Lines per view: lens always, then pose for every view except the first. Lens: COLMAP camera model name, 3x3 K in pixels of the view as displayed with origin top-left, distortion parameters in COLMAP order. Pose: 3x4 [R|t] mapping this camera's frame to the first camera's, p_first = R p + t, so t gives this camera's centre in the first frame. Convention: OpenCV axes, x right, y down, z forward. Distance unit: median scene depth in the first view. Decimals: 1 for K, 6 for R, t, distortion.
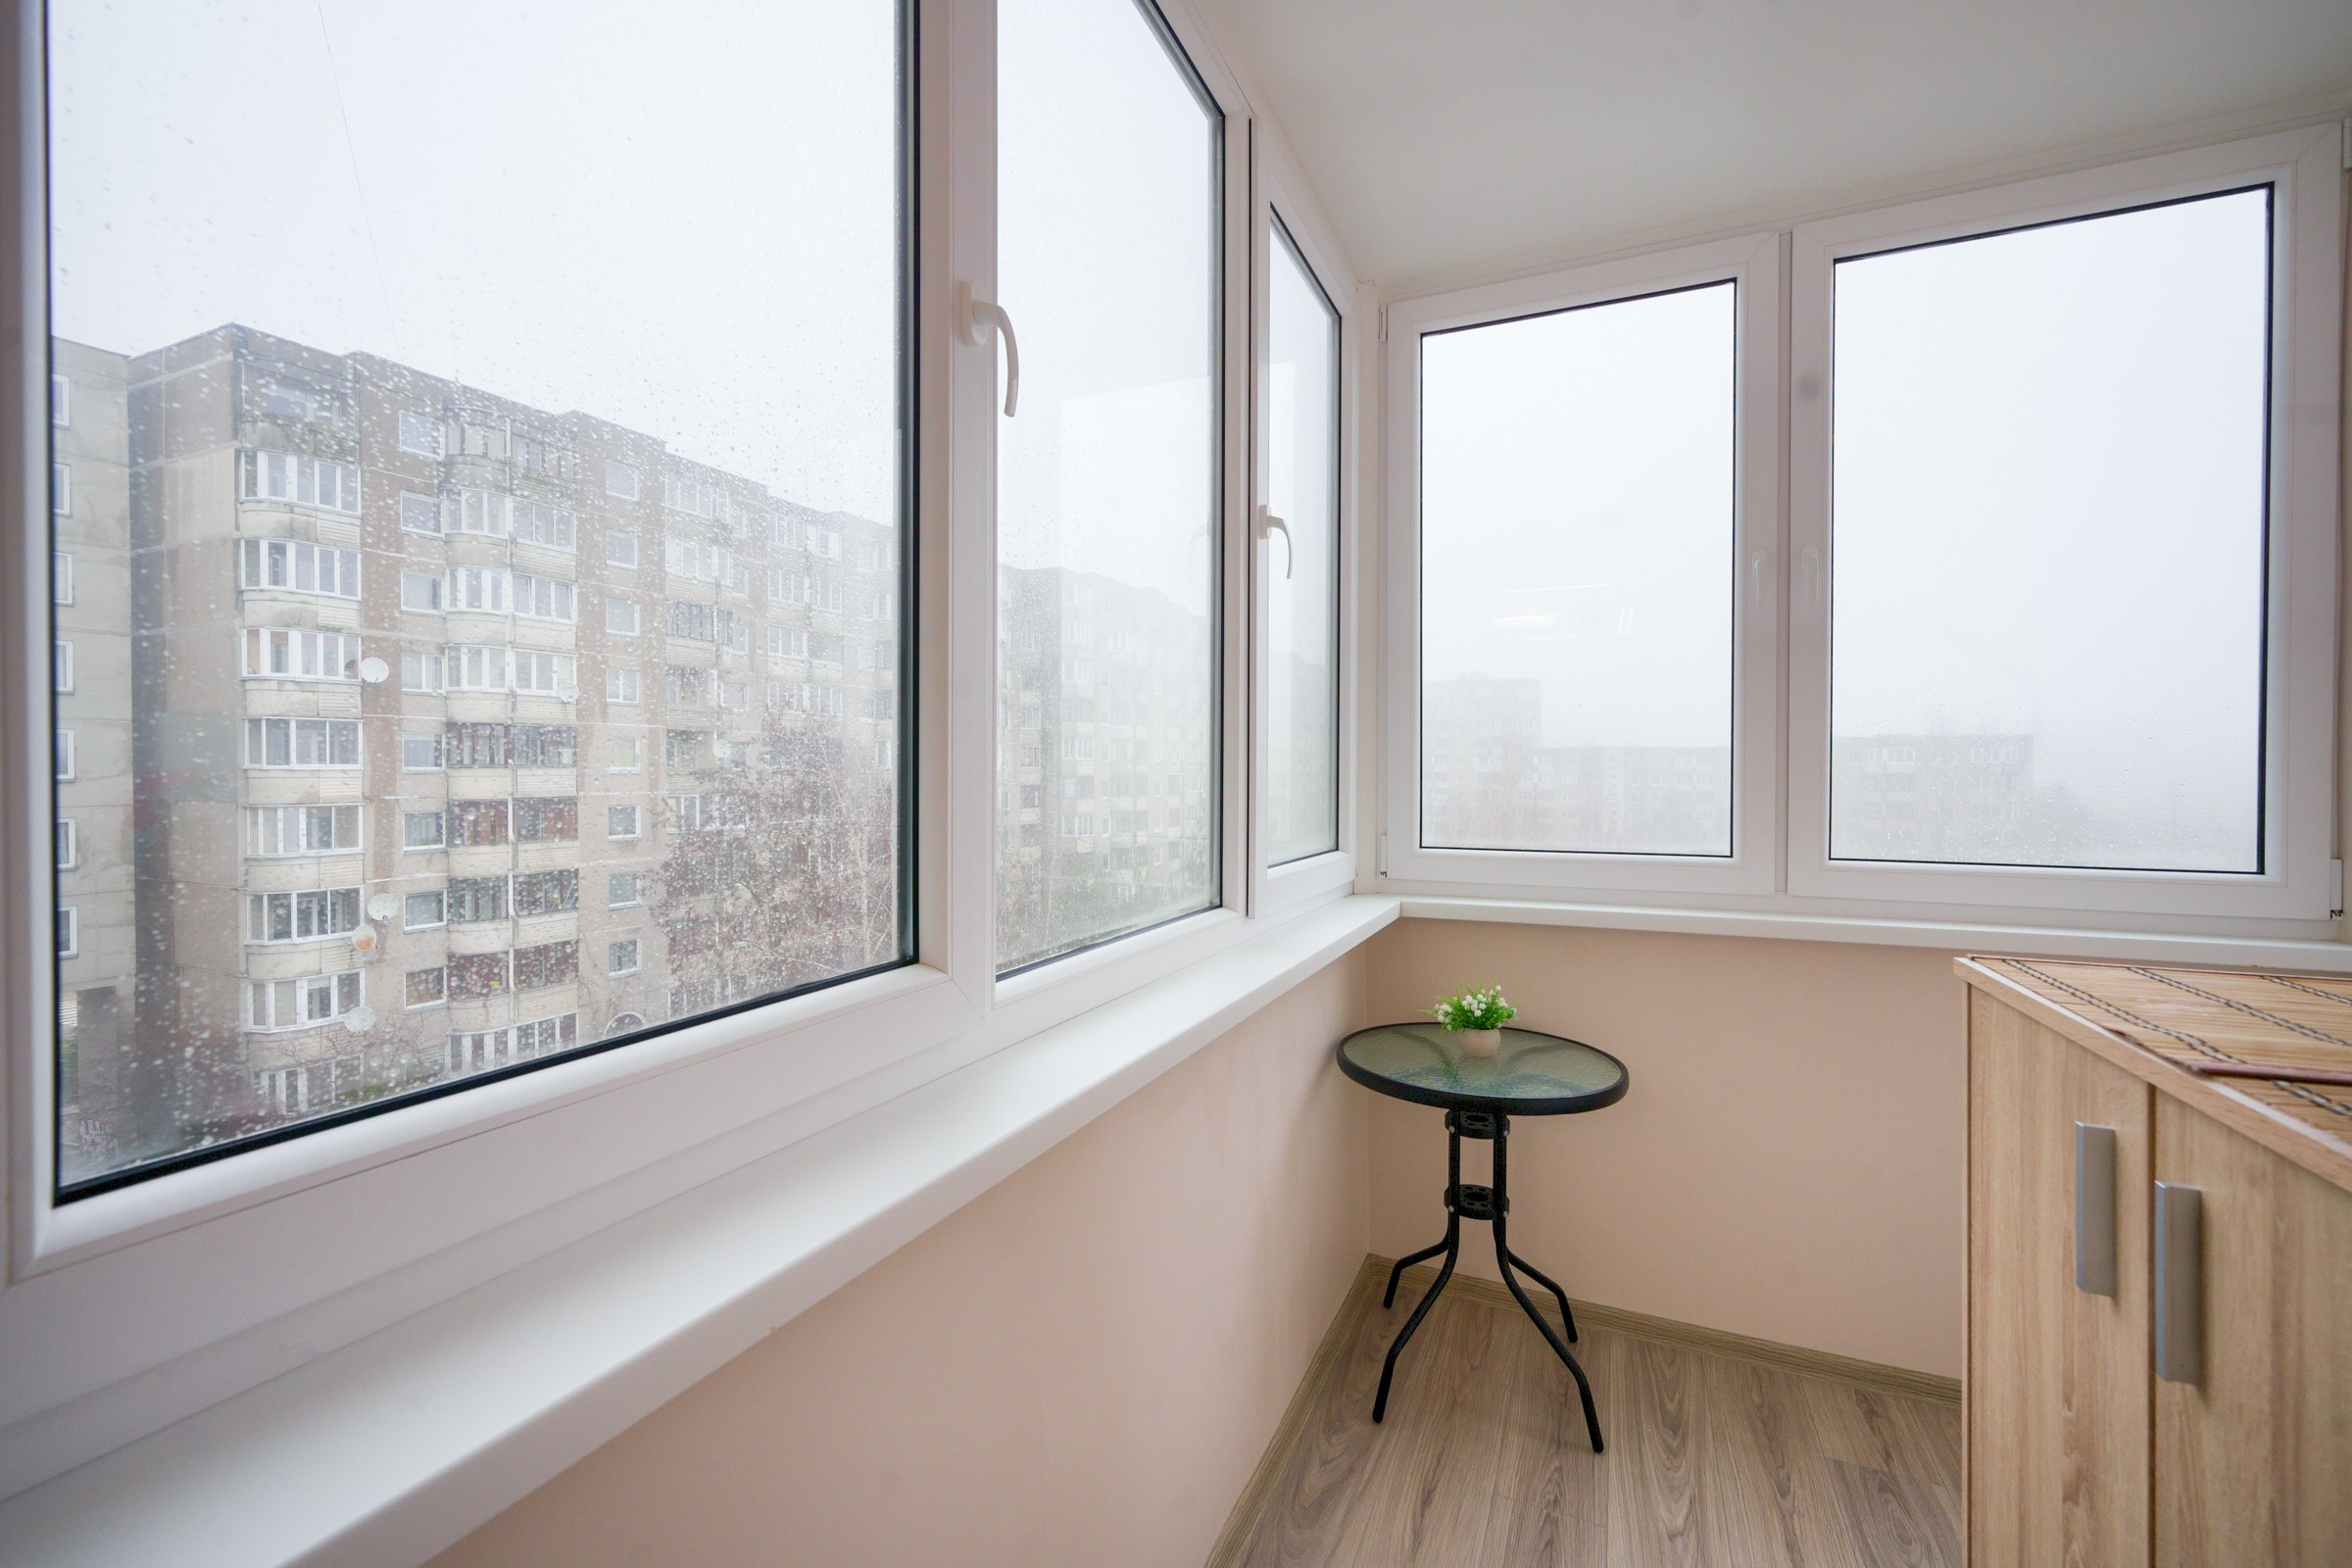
lens RADIAL K [[932.9, 0, 1190.8], [0, 932.9, 779.2], [0, 0, 1]] dist [-0.000833, -0.000396]
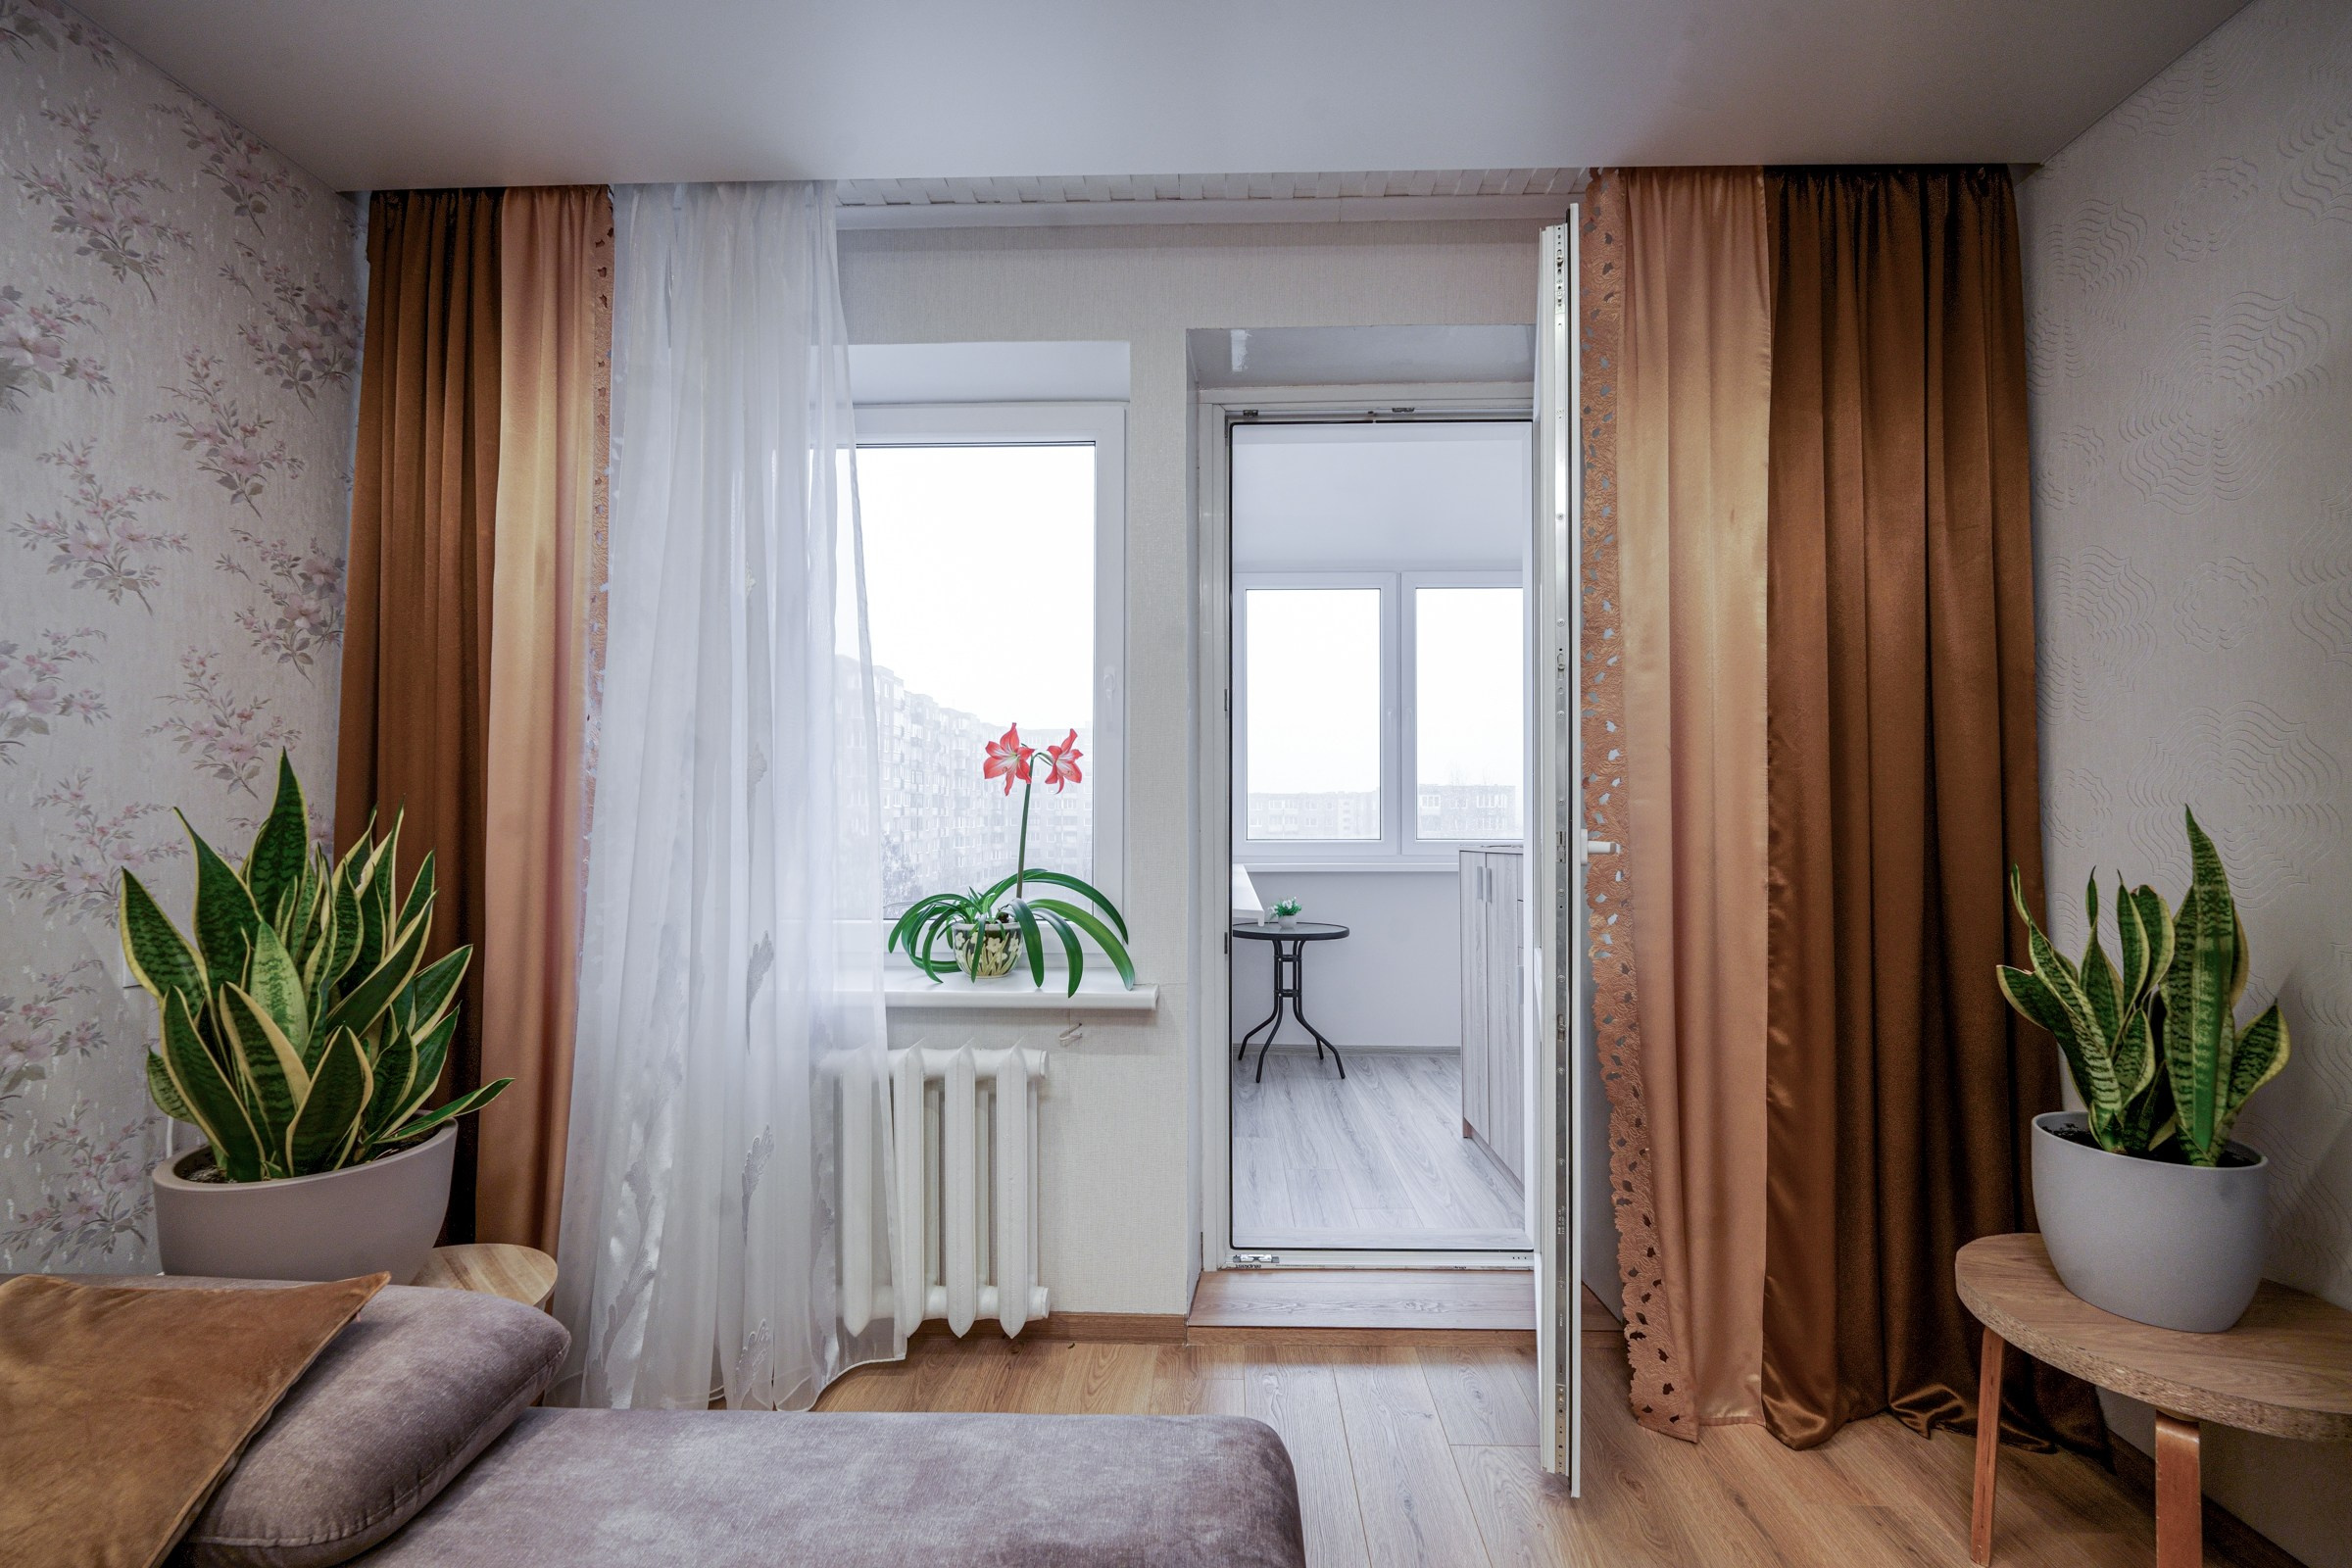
lens RADIAL K [[948.0, 0, 1174.3], [0, 948.0, 806.0], [0, 0, 1]] dist [-0.002578, -0.000119]
pose [[0.926277, 0.003734, 0.376826, -0.096398], [0.003593, 0.999818, -0.018739, 0.005318], [-0.376827, 0.018712, 0.926095, -0.121334]]
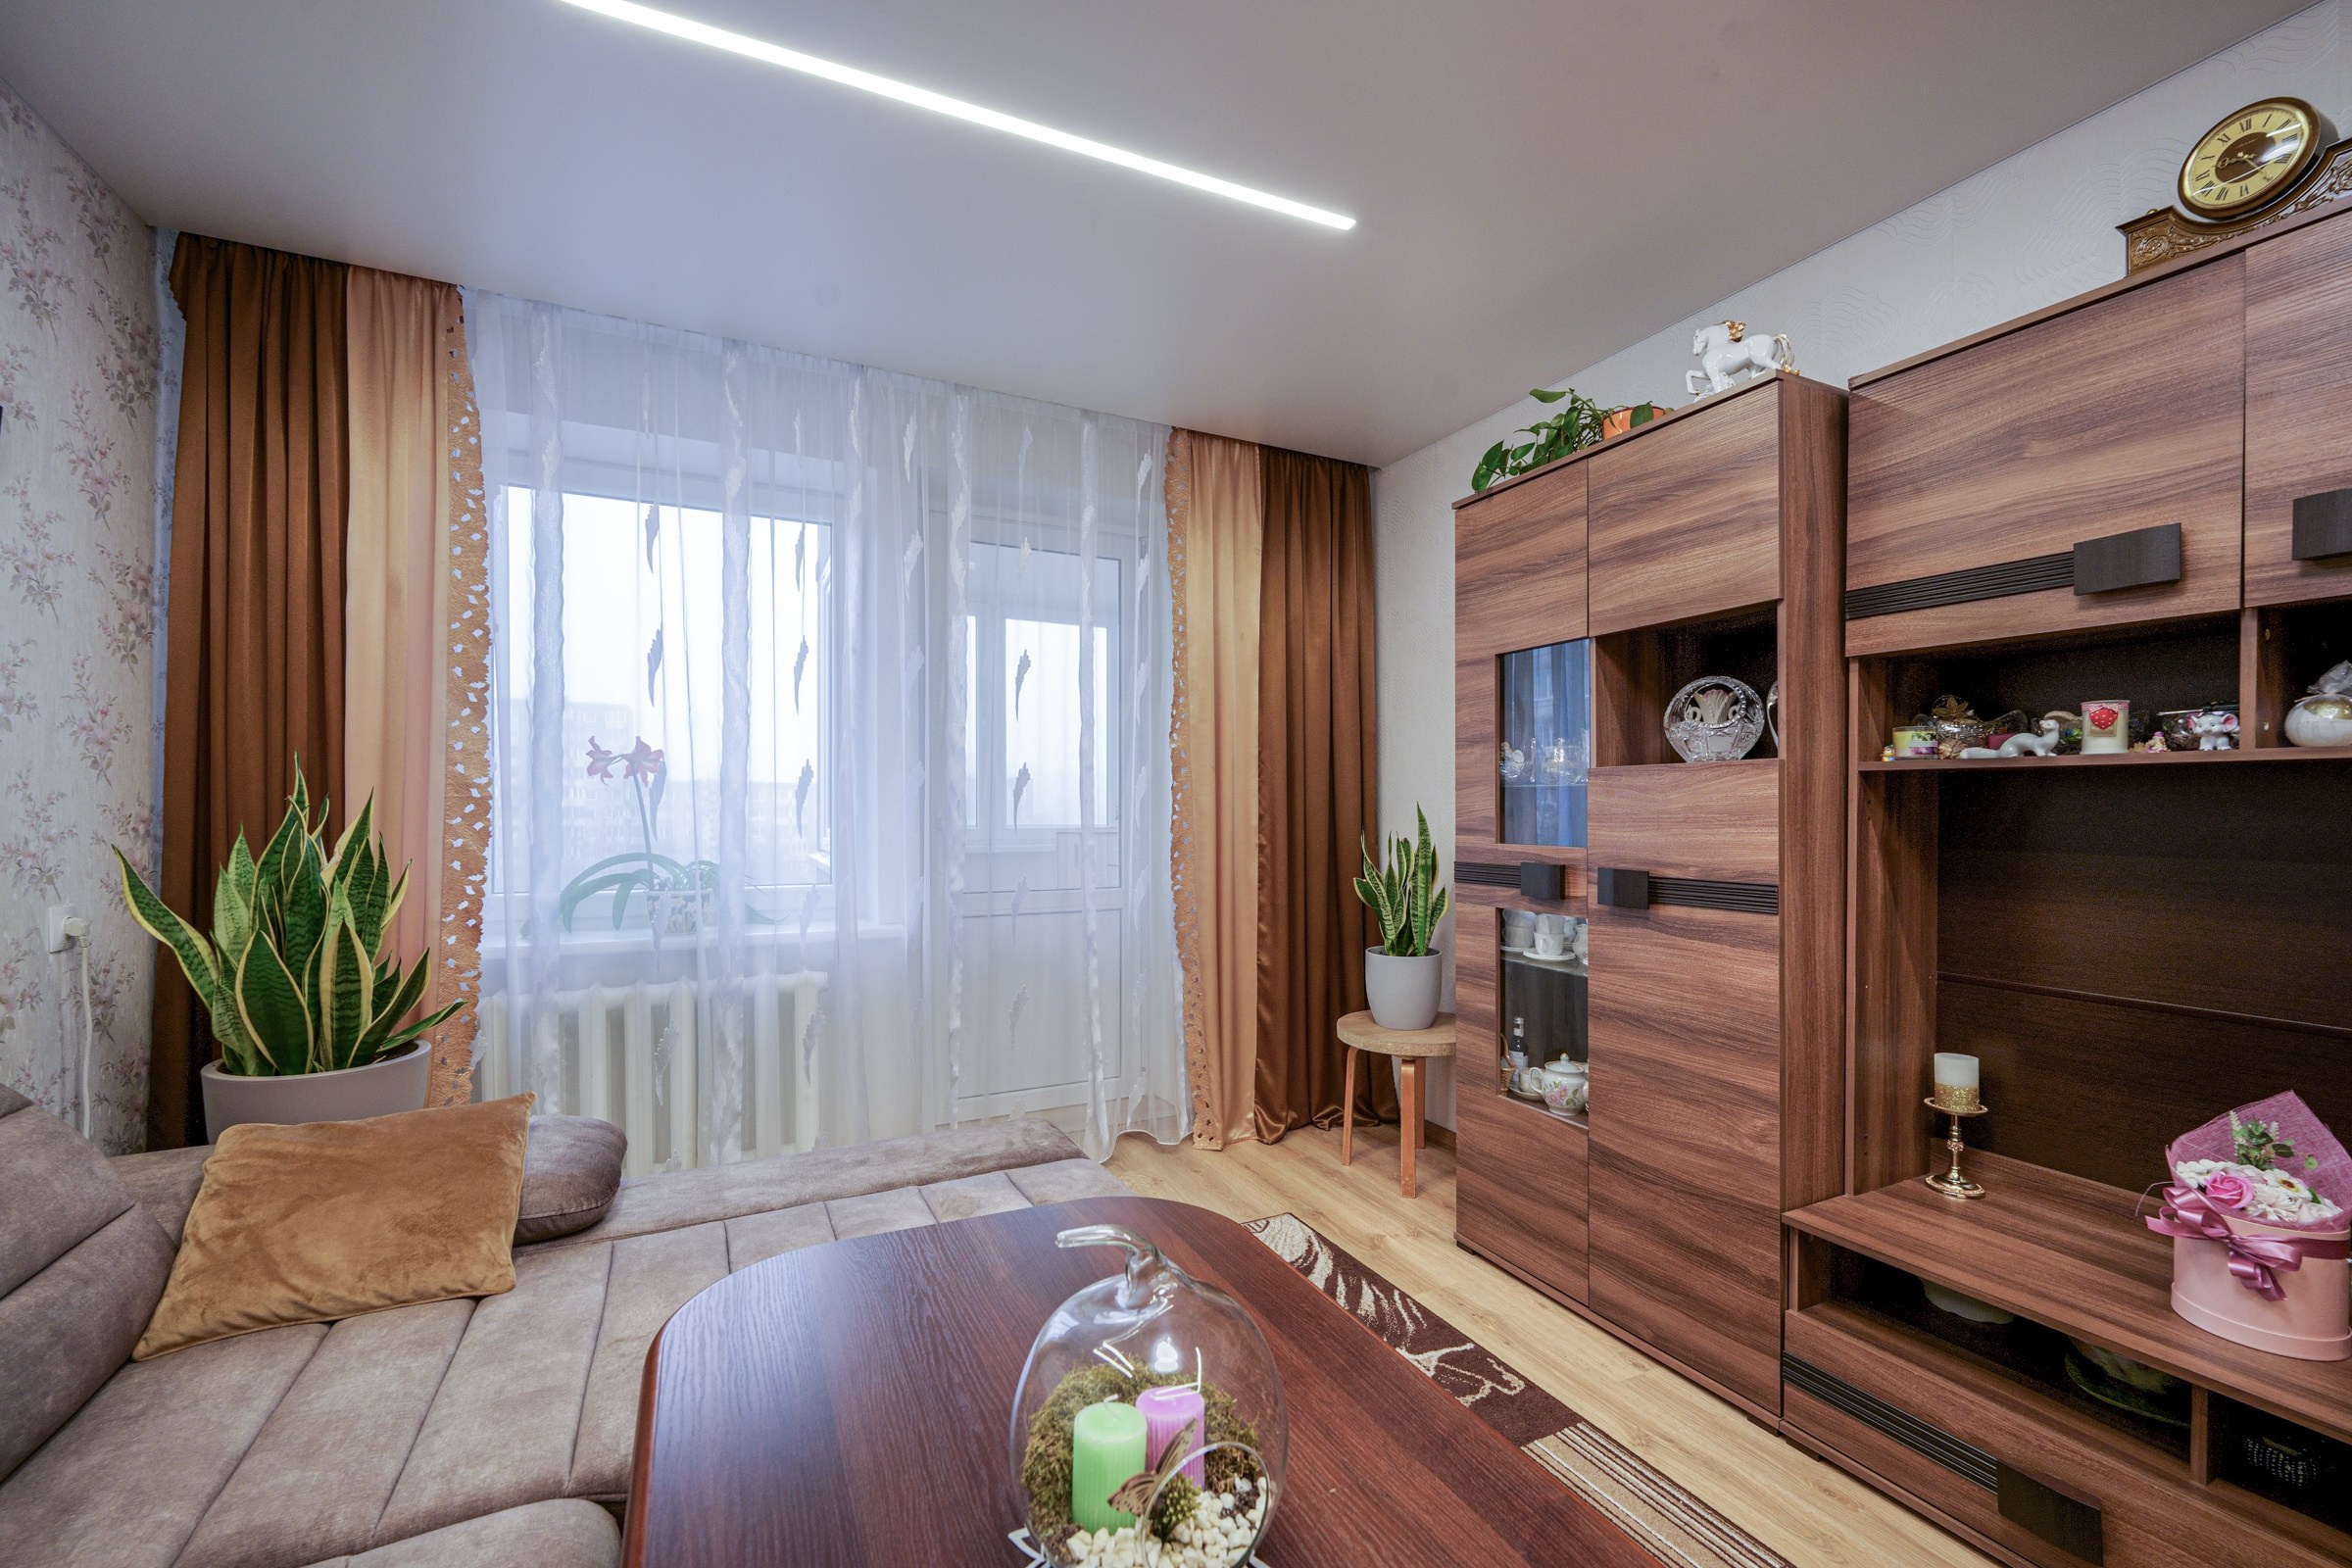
lens RADIAL K [[952.0, 0, 1176.0], [0, 952.0, 784.0], [0, 0, 1]] dist [-0.001340, -0.000071]
pose [[0.639750, 0.019891, 0.768325, -0.155389], [0.004802, 0.999542, -0.029876, 0.005887], [-0.768568, 0.022803, 0.639362, -0.159724]]
